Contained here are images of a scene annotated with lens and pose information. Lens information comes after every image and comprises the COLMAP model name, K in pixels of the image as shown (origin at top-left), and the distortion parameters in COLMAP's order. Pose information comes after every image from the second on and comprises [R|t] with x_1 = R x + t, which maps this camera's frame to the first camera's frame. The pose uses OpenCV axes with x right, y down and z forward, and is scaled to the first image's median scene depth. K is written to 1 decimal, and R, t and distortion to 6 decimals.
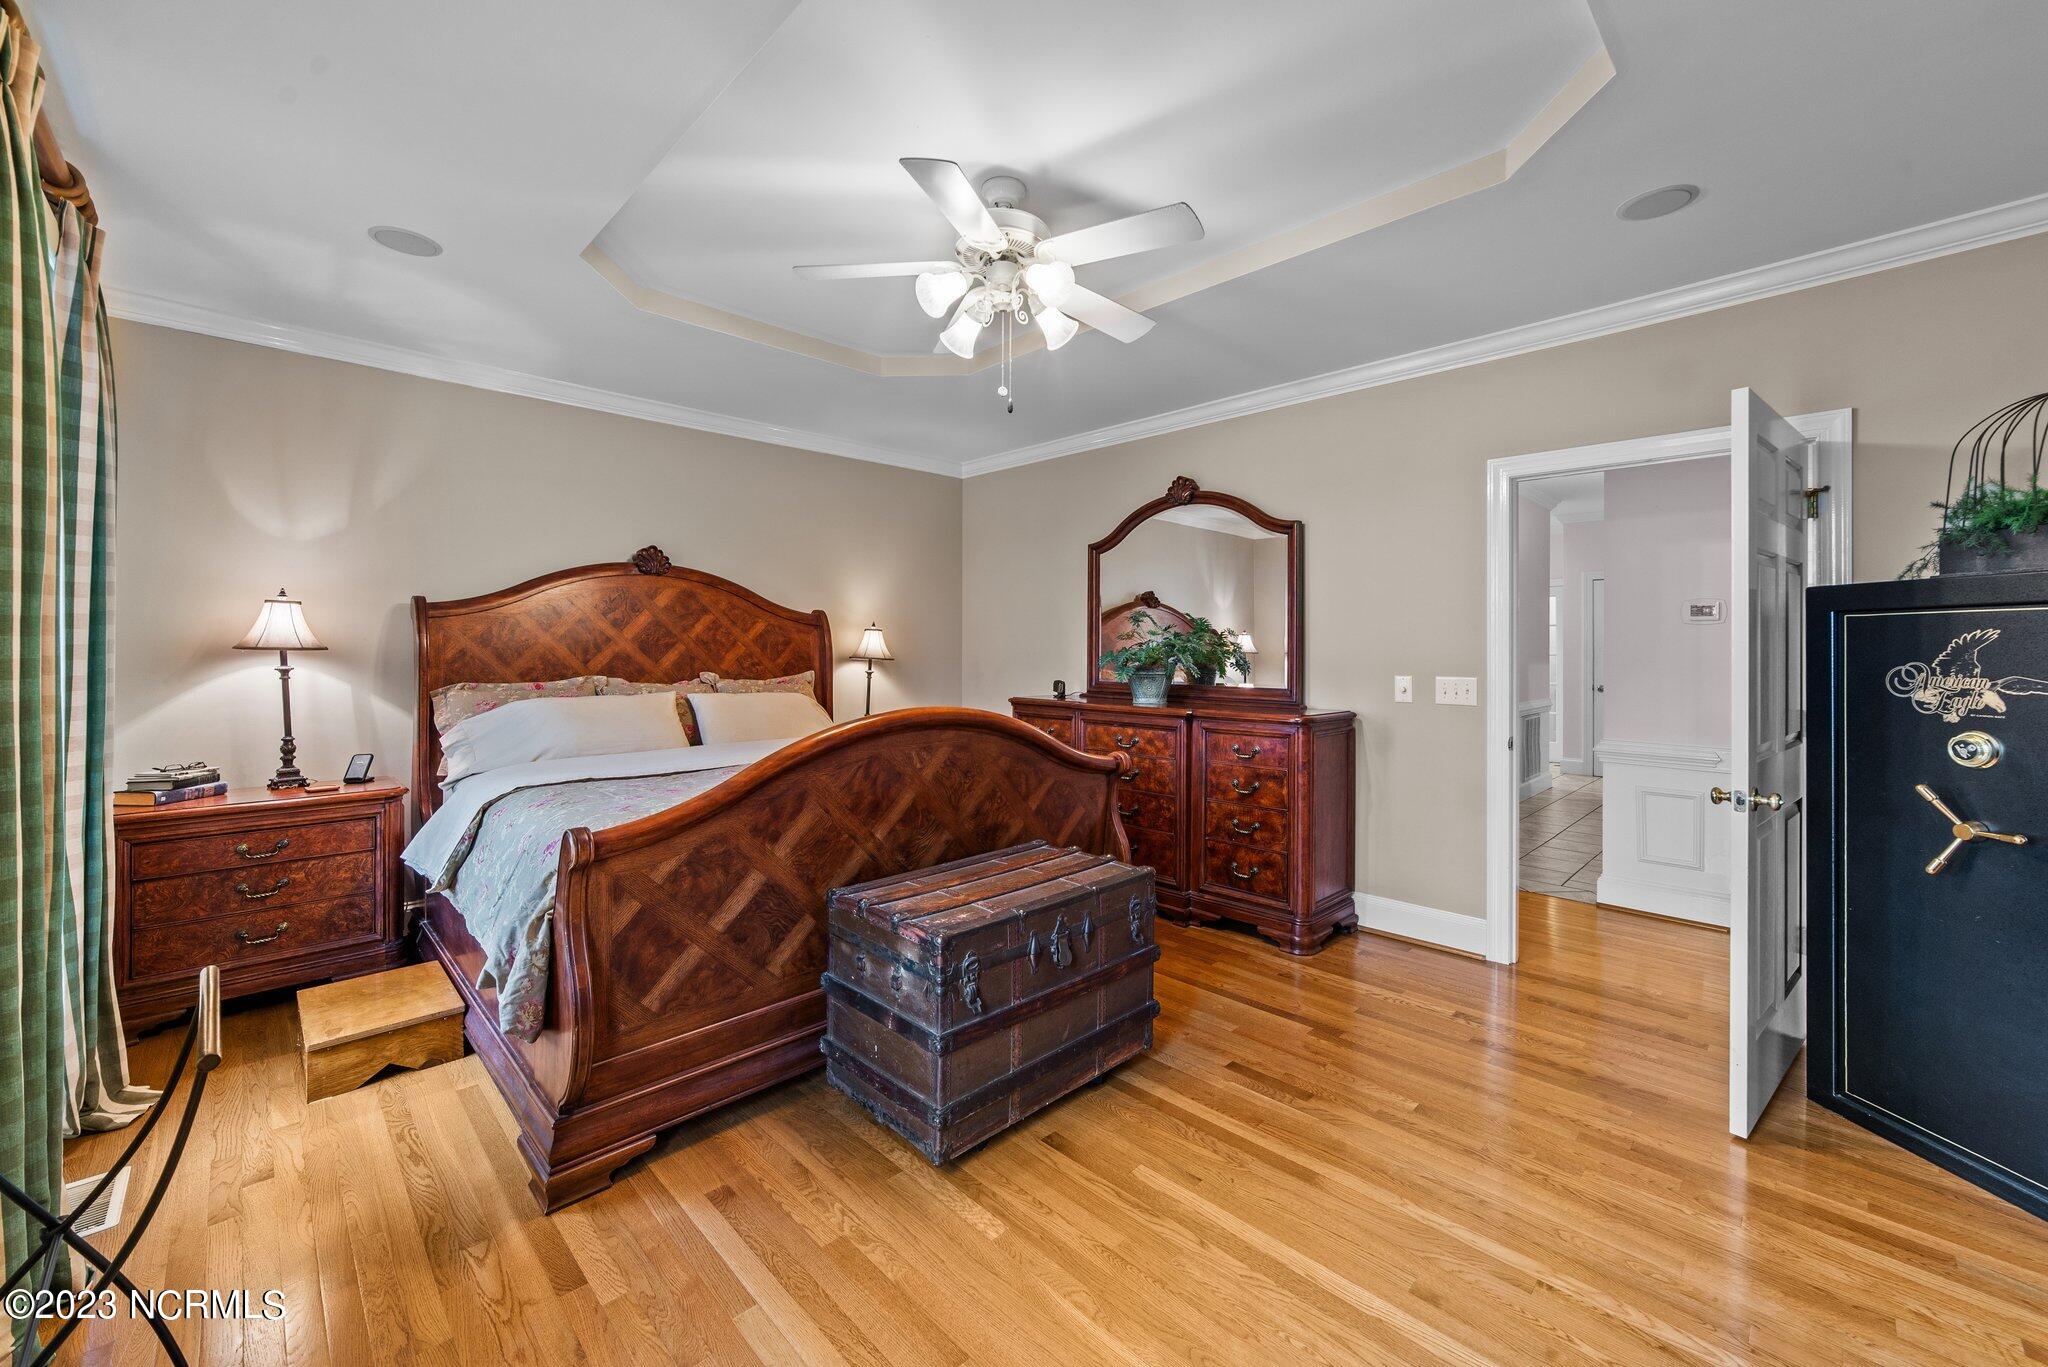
lens RADIAL K [[801.3, 0, 1018.9], [0, 801.3, 668.8], [0, 0, 1]] dist [-0.017676, 0.007074]
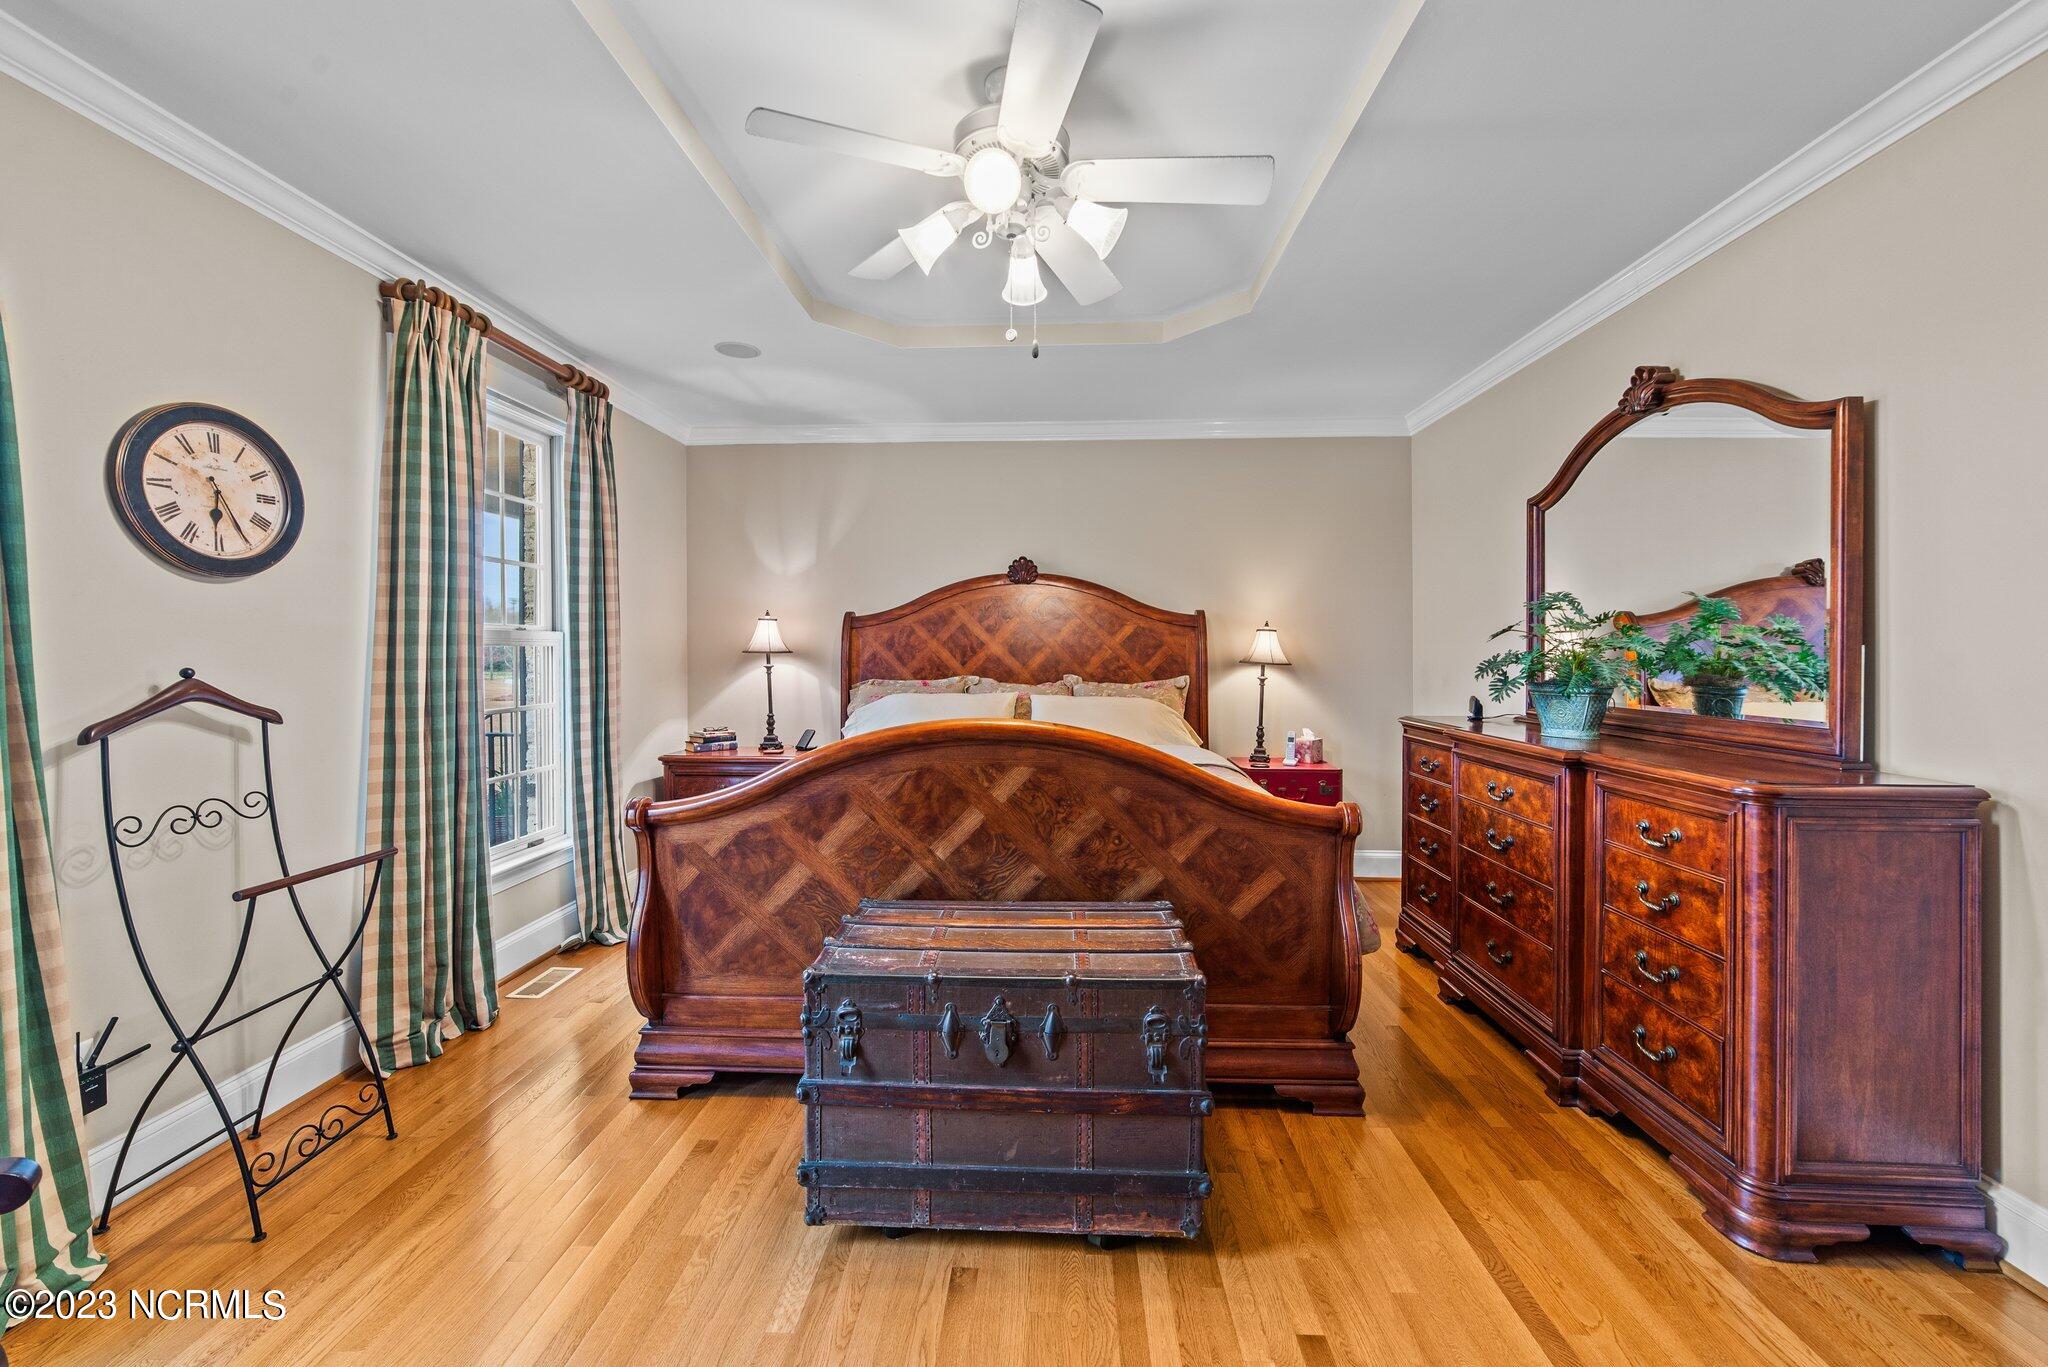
lens RADIAL K [[801.3, 0, 1018.9], [0, 801.3, 668.8], [0, 0, 1]] dist [-0.017676, 0.007074]
pose [[0.686712, 0.014509, -0.726784, 0.410811], [-0.017308, 0.999844, 0.003607, -0.007984], [0.726723, 0.010102, 0.686856, 0.315668]]
